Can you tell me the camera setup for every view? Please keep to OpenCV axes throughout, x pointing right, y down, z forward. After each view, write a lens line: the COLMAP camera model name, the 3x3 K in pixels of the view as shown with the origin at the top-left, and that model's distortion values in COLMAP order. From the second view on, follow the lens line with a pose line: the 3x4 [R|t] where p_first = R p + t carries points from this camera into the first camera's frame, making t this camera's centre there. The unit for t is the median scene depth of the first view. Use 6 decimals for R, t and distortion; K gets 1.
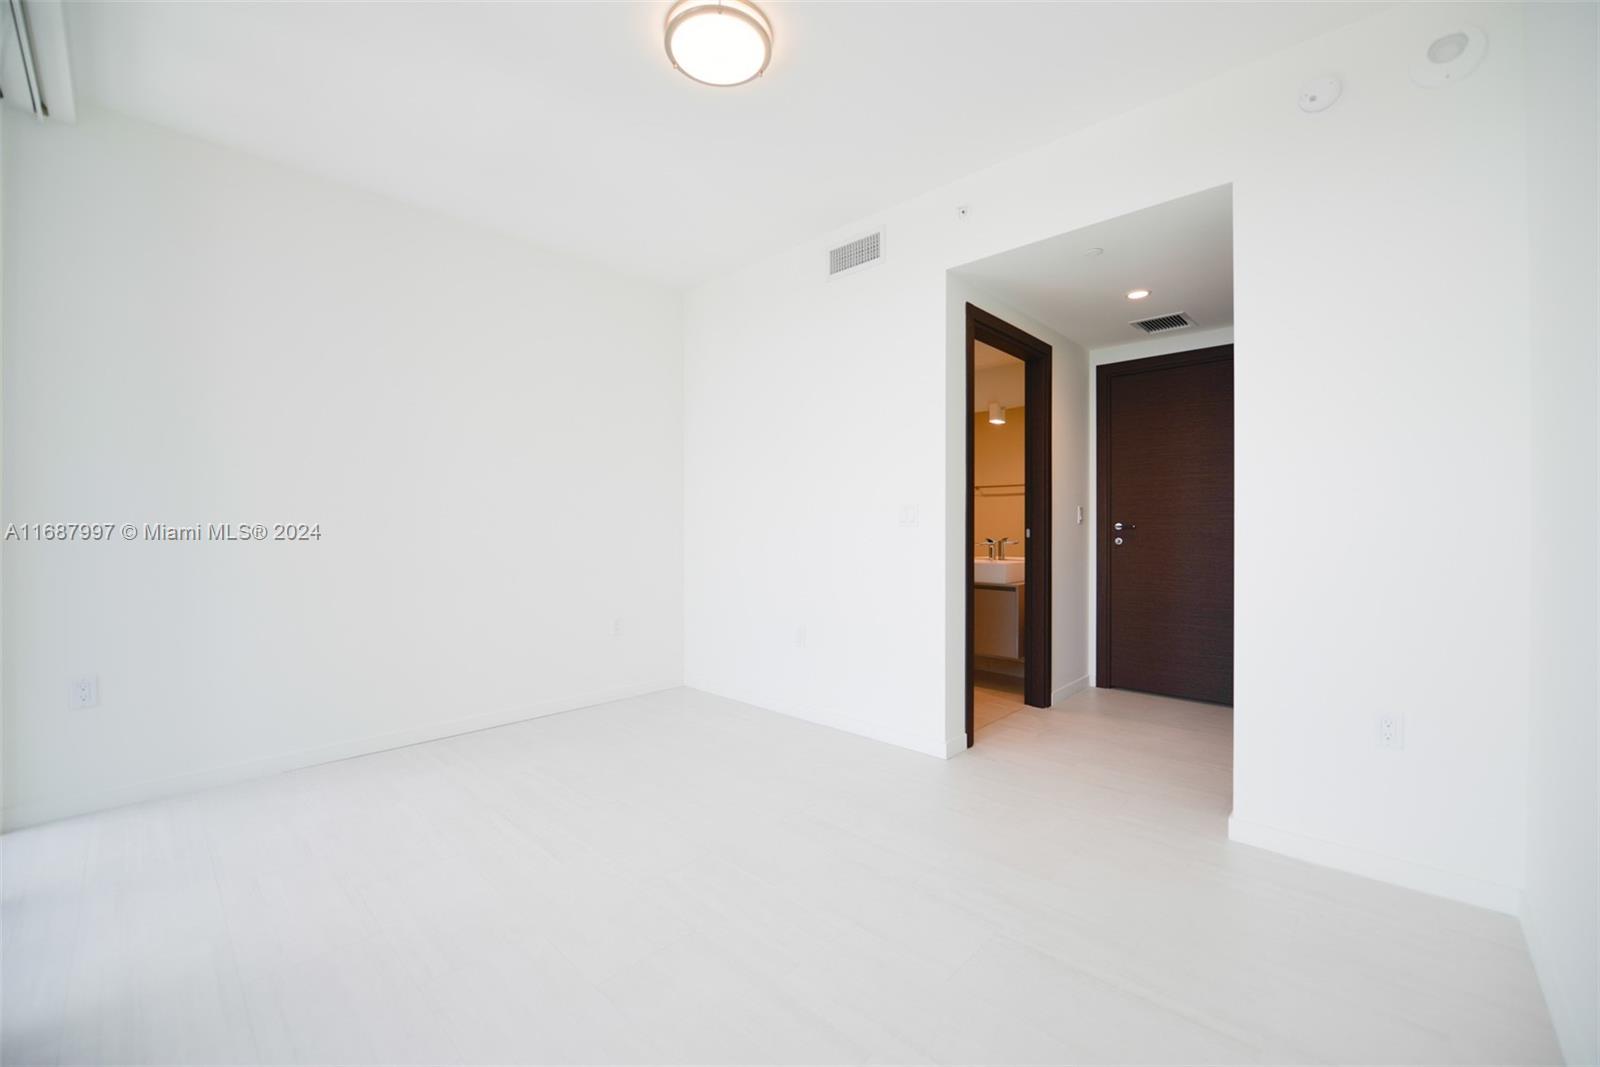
lens RADIAL K [[637.6, 0, 798.0], [0, 637.6, 533.2], [0, 0, 1]] dist [0.001437, -0.004783]
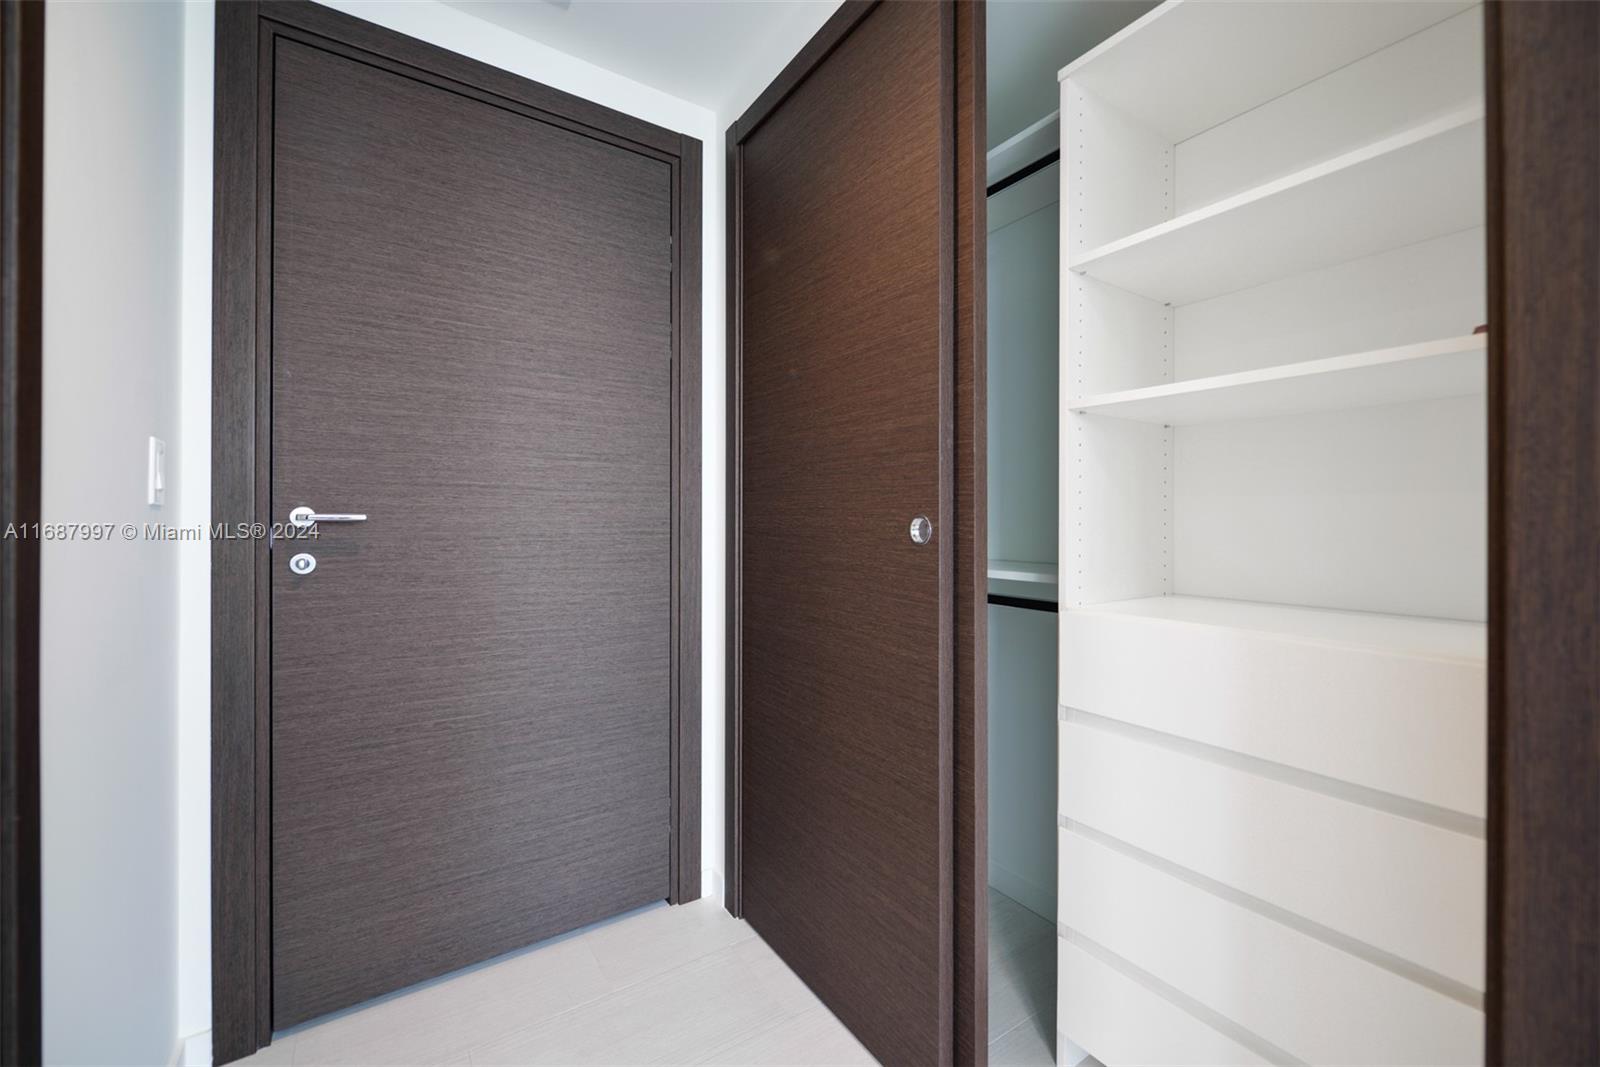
lens RADIAL K [[637.6, 0, 798.7], [0, 637.6, 526.1], [0, 0, 1]] dist [0.001437, -0.004783]
pose [[0.607725, 0.002725, 0.794143, 0.402817], [-0.004159, 0.999991, -0.000249, -0.007234], [-0.794137, -0.003151, 0.607731, 0.615847]]
